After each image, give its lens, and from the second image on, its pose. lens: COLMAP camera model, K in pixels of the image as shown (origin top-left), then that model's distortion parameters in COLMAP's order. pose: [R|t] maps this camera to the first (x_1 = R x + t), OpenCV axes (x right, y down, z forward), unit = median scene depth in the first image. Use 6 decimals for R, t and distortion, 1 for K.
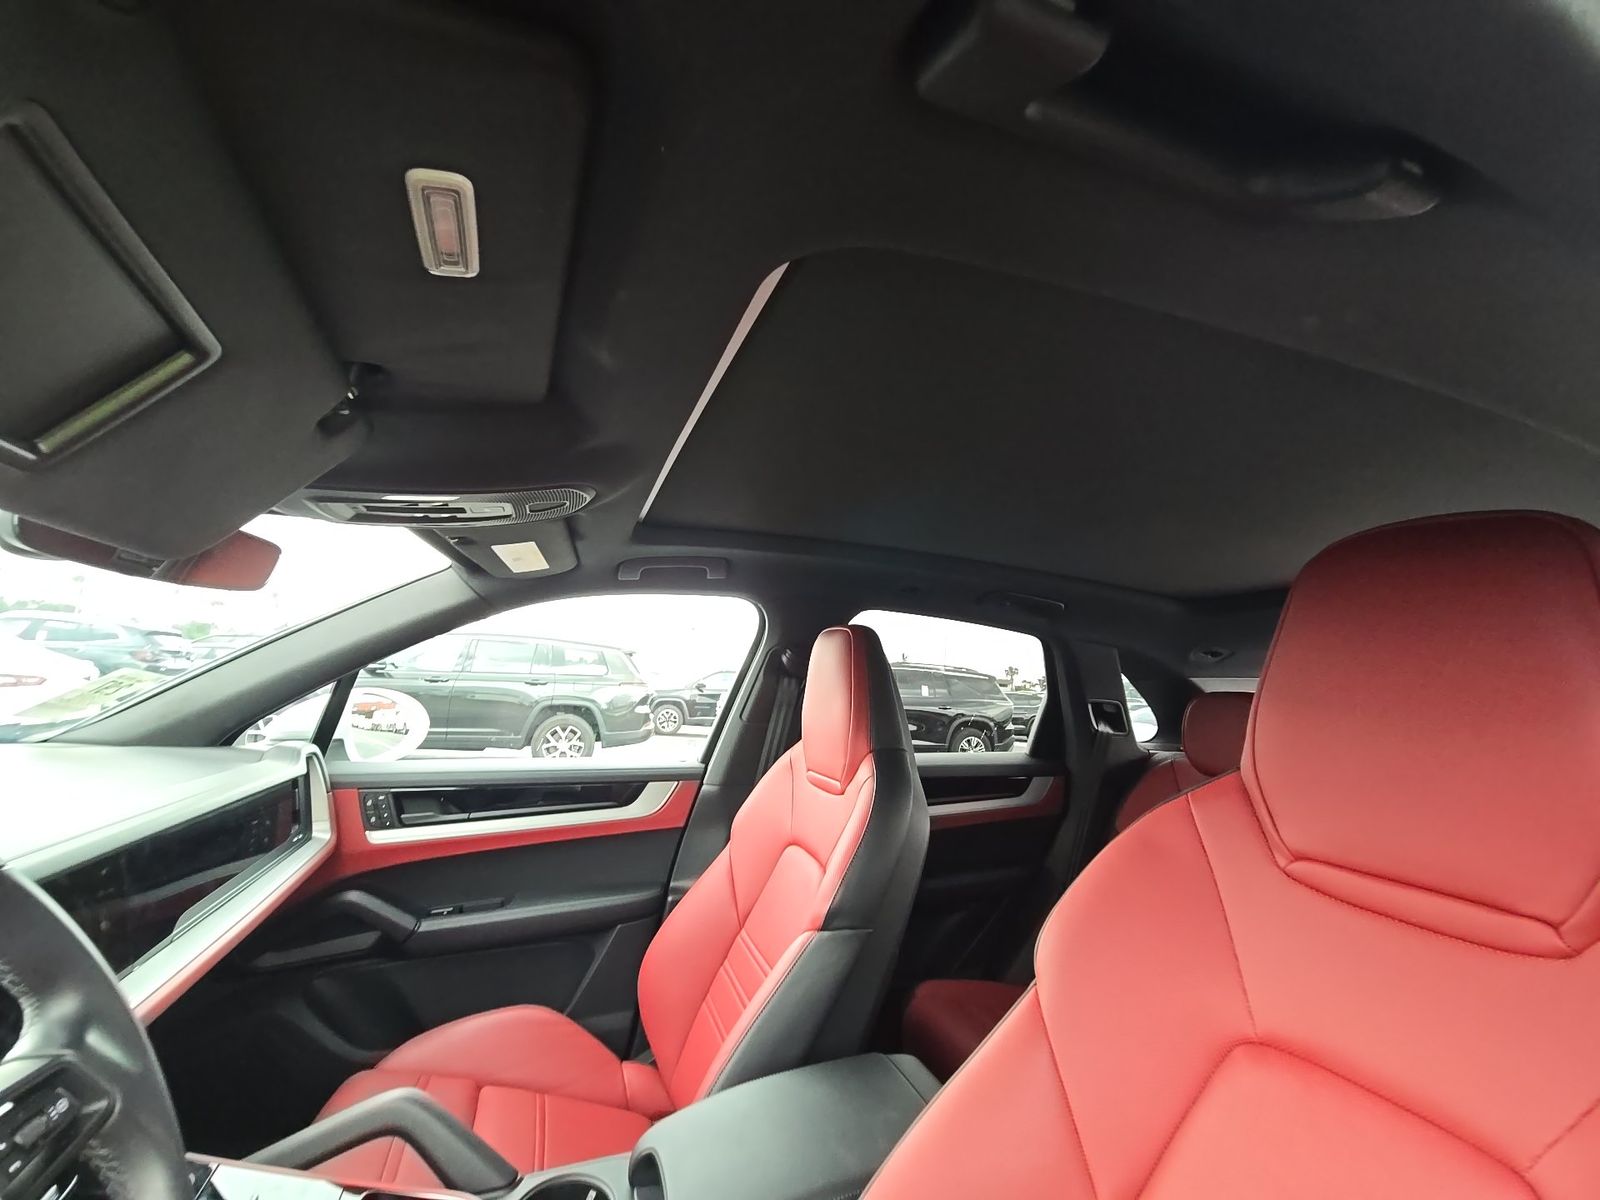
lens RADIAL K [[647.4, 0, 799.1], [0, 647.4, 590.2], [0, 0, 1]] dist [0.006439, -0.007428]
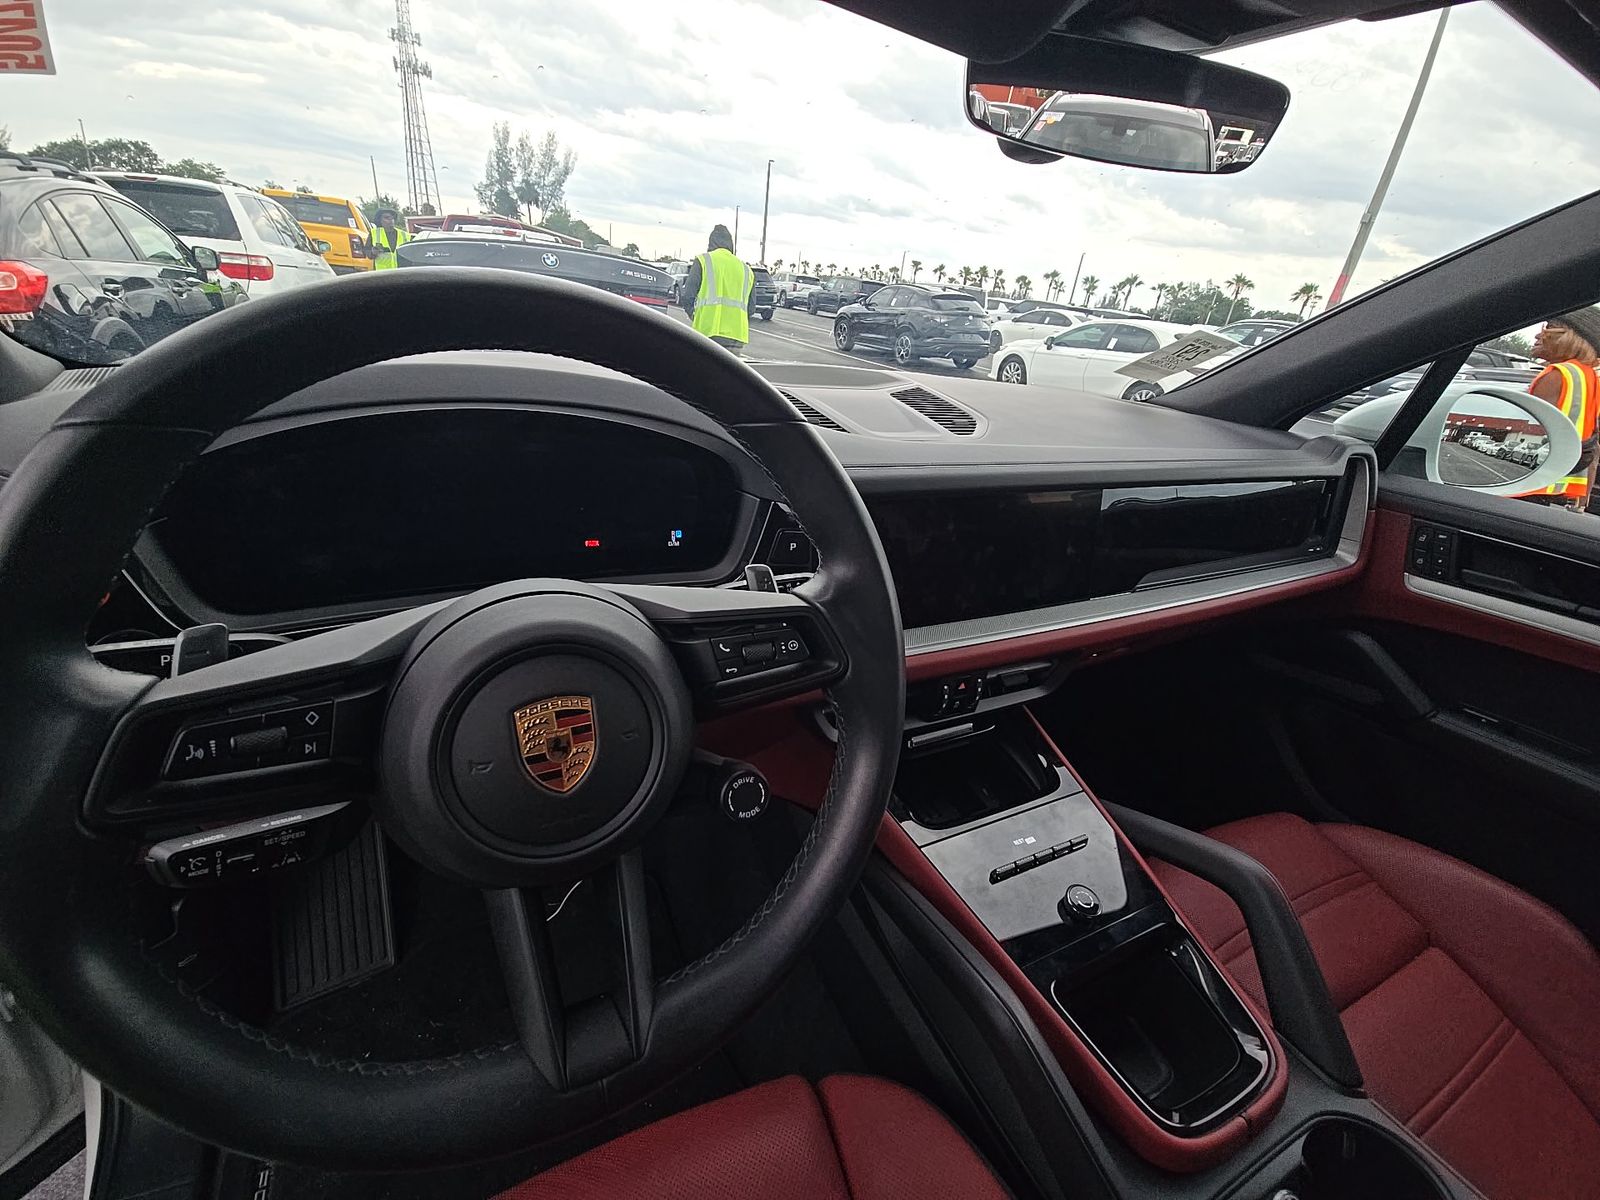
lens RADIAL K [[647.4, 0, 799.1], [0, 647.4, 590.2], [0, 0, 1]] dist [0.006439, -0.007428]
pose [[0.111836, 0.372471, -0.921281, -0.036665], [0.041938, 0.924502, 0.378864, 0.071888], [0.992841, -0.081008, 0.087772, 0.219516]]
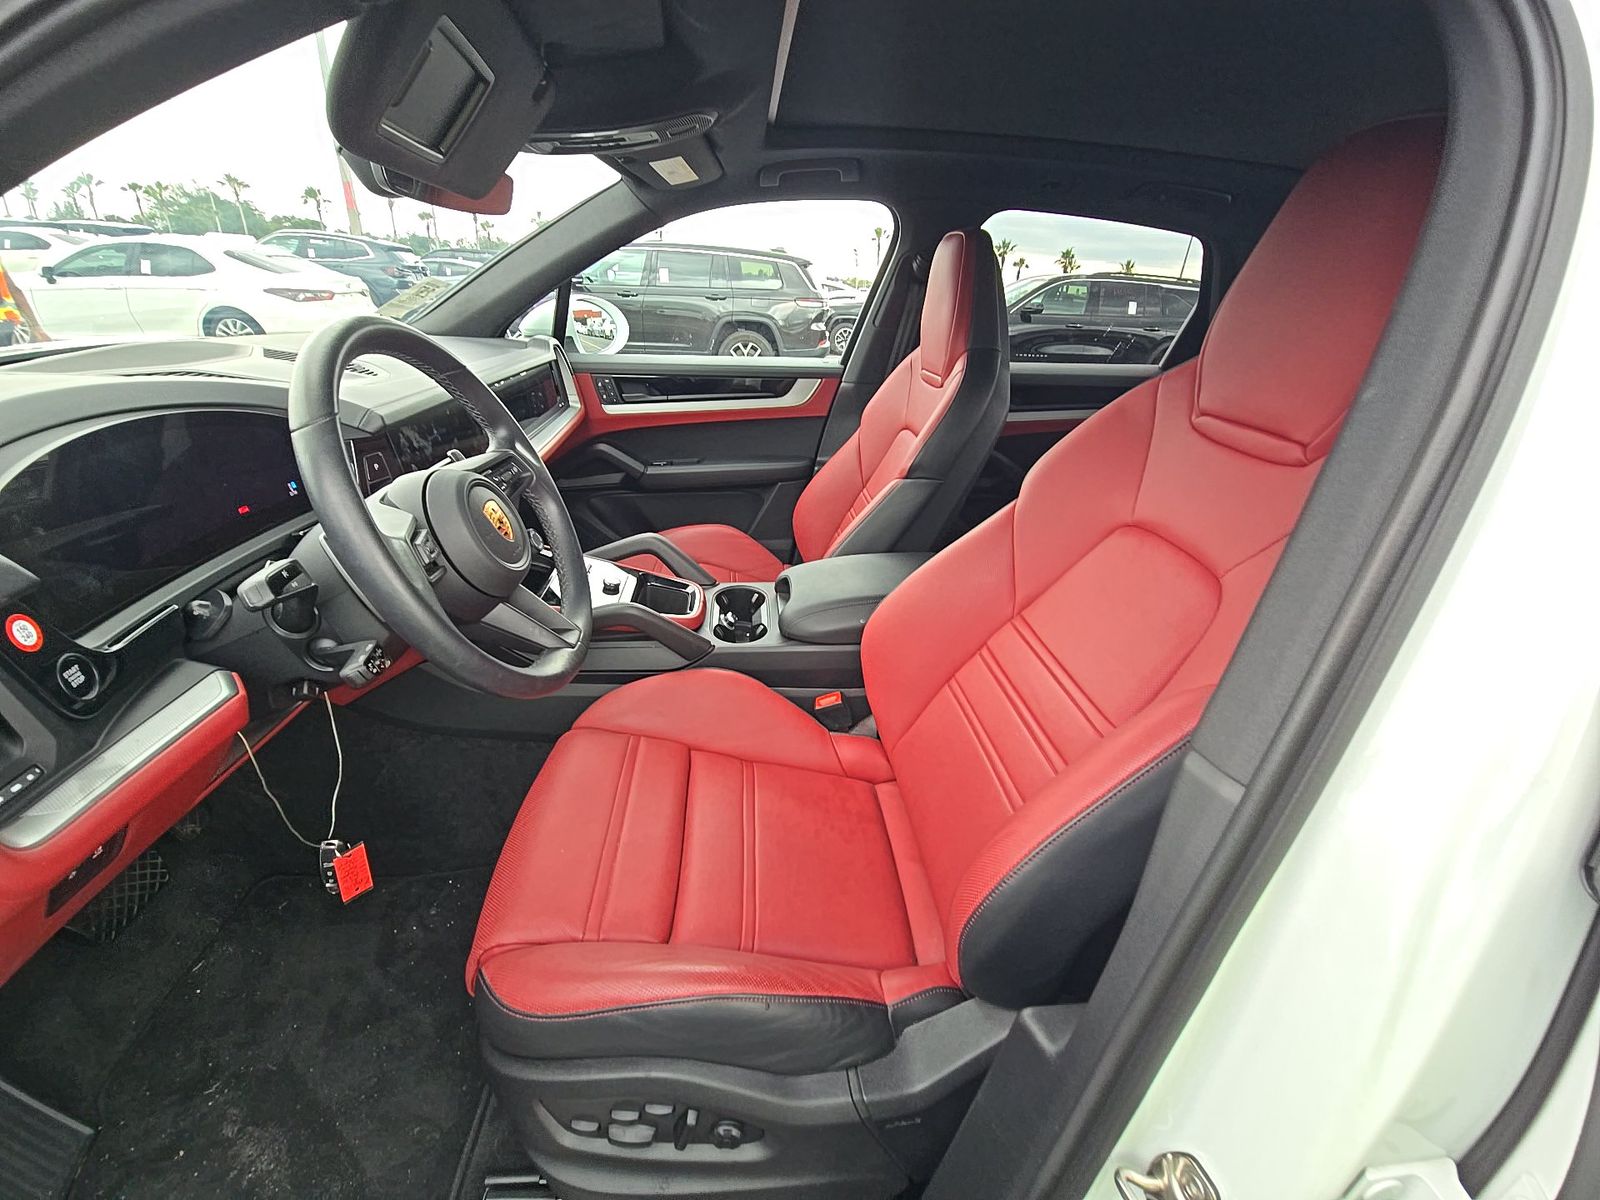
lens RADIAL K [[647.4, 0, 799.1], [0, 647.4, 590.2], [0, 0, 1]] dist [0.006439, -0.007428]
pose [[0.963792, 0.111316, -0.242308, 0.129697], [0.035254, 0.847527, 0.529580, -0.016181], [0.264313, -0.518948, 0.812916, -0.238530]]
